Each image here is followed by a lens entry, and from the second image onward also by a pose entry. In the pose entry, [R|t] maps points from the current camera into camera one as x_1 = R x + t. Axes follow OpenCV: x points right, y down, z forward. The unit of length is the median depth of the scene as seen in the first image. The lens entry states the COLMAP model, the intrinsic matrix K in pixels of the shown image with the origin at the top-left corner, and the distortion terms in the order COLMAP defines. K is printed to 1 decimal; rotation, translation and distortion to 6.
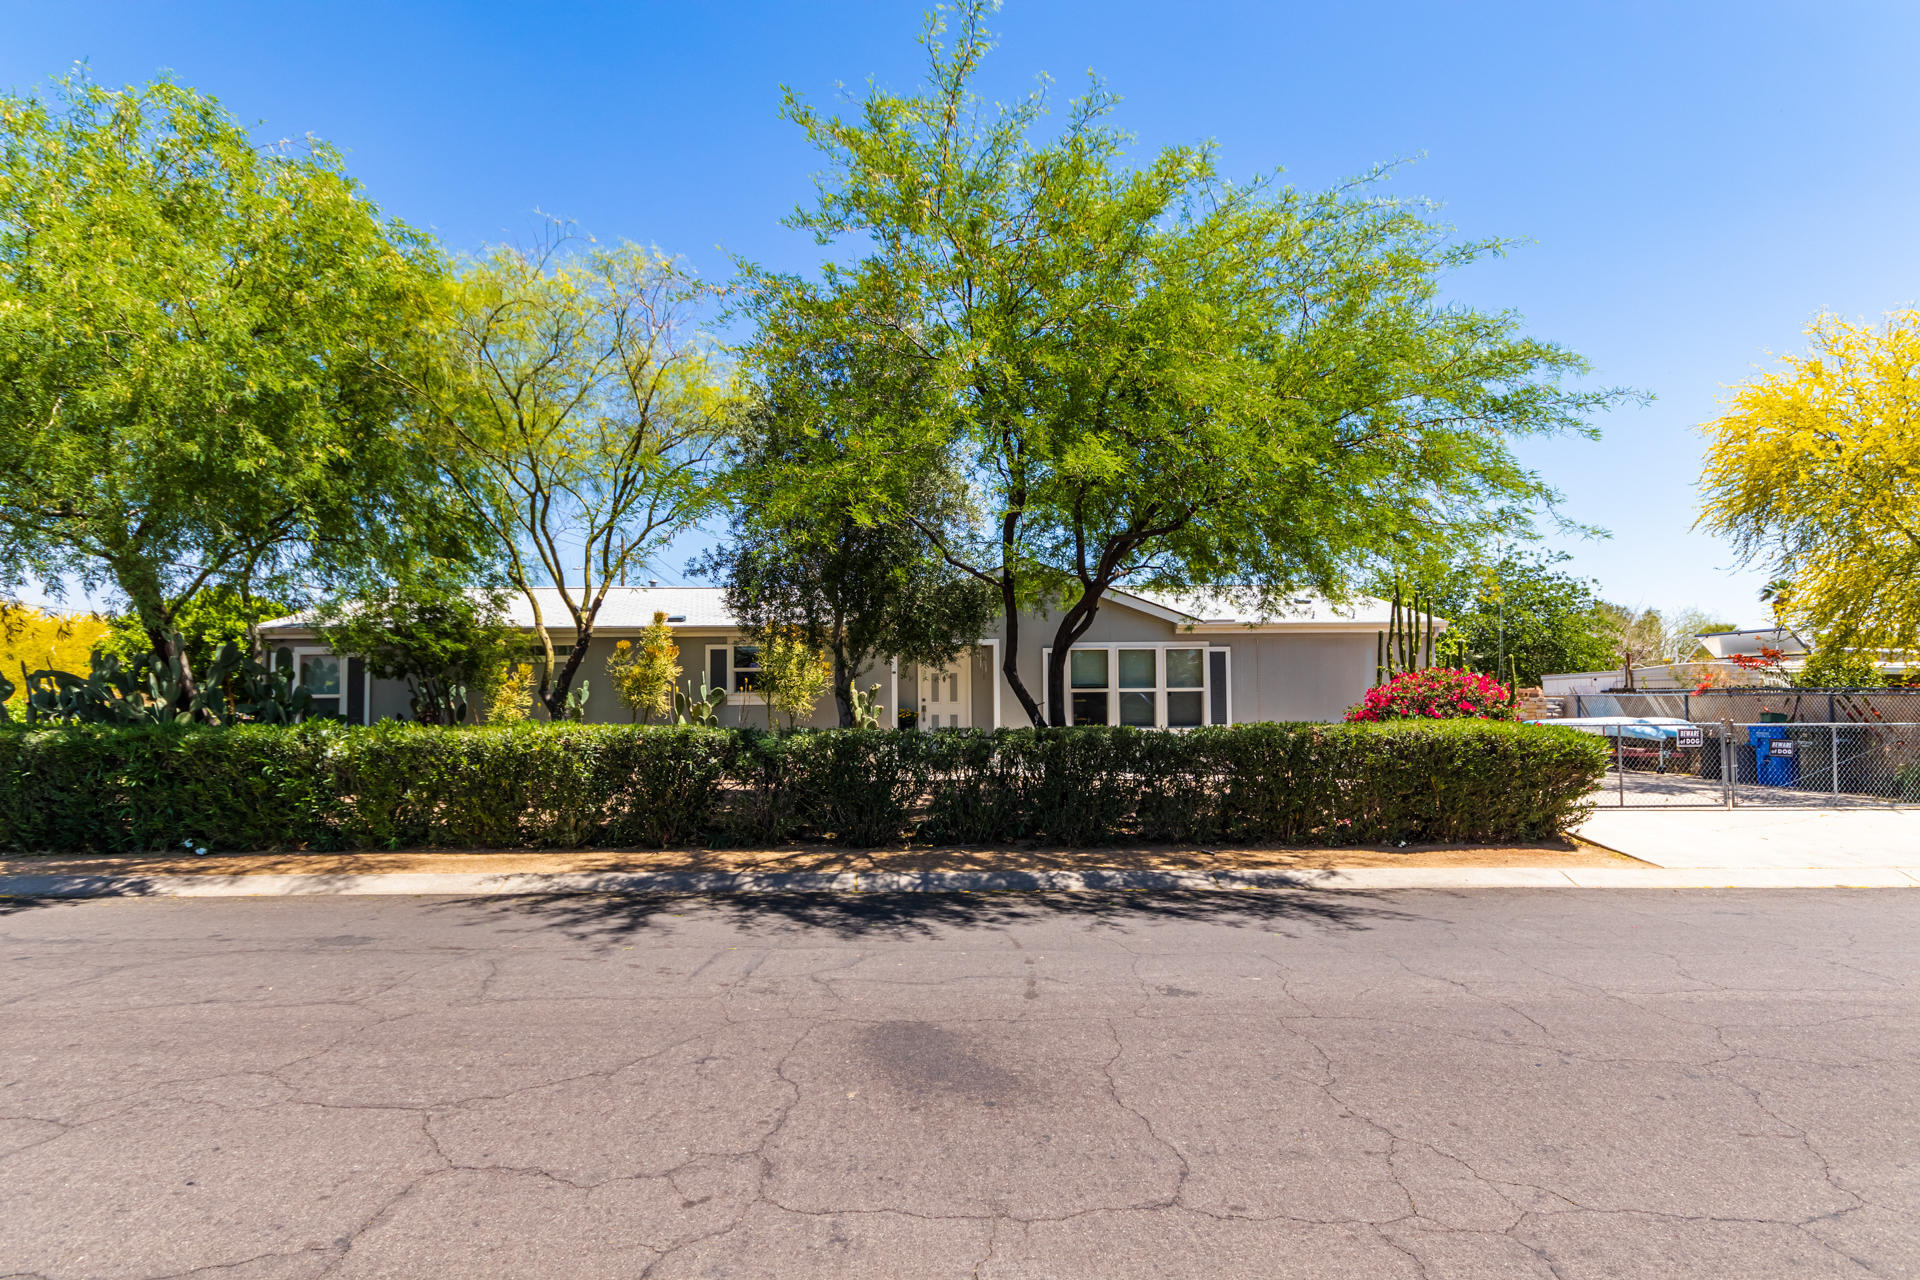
lens RADIAL K [[957.3, 0, 960.0], [0, 957.3, 640.0], [0, 0, 1]] dist [0.011372, -0.009507]
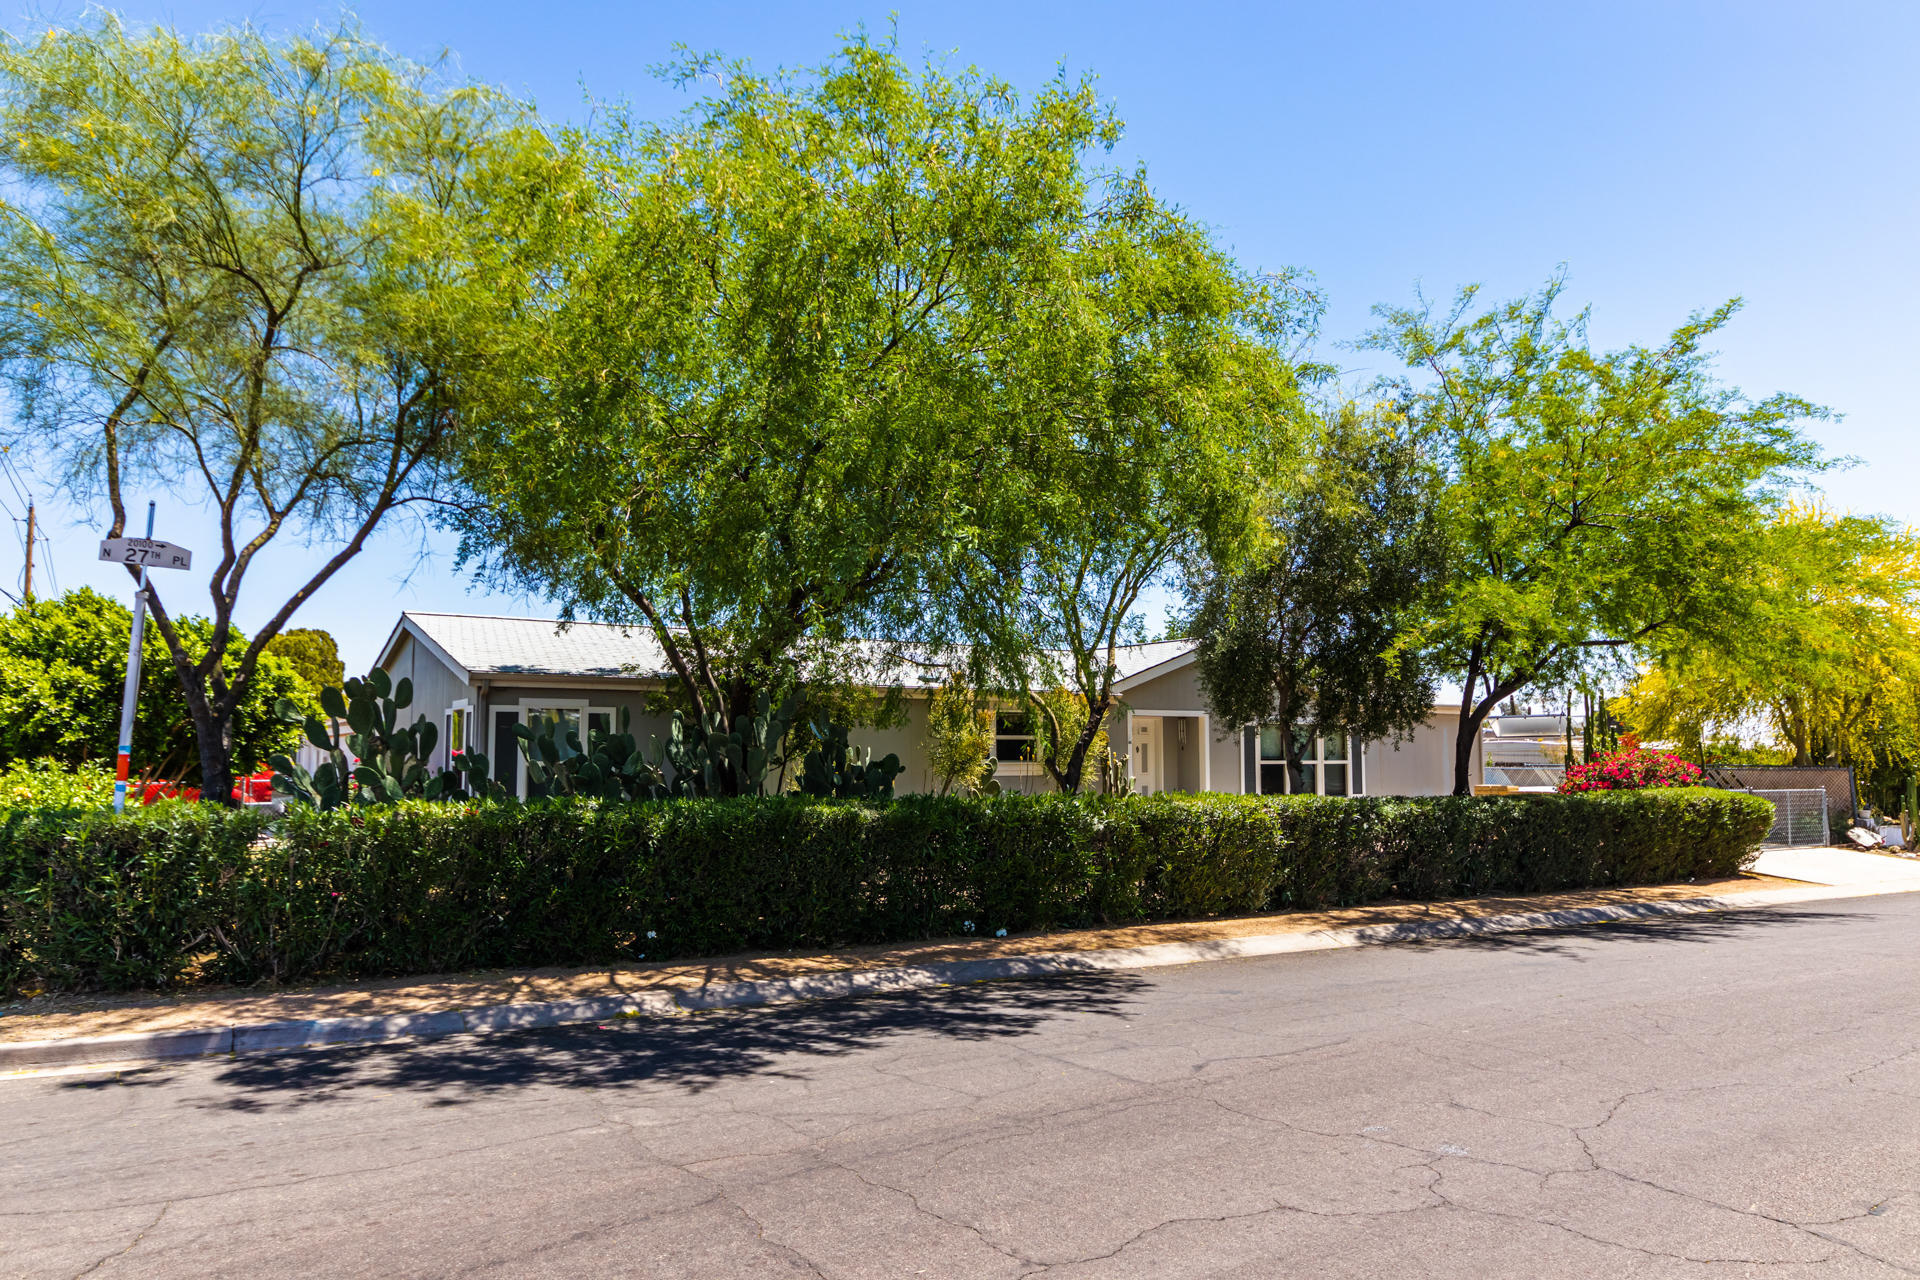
lens RADIAL K [[1266.0, 0, 960.0], [0, 1266.0, 640.0], [0, 0, 1]] dist [-0.001524, -0.002071]
pose [[0.858090, 0.054924, 0.510554, -0.851321], [-0.035484, 0.998229, -0.047750, -0.002080], [-0.512273, 0.022857, 0.858519, 0.001705]]
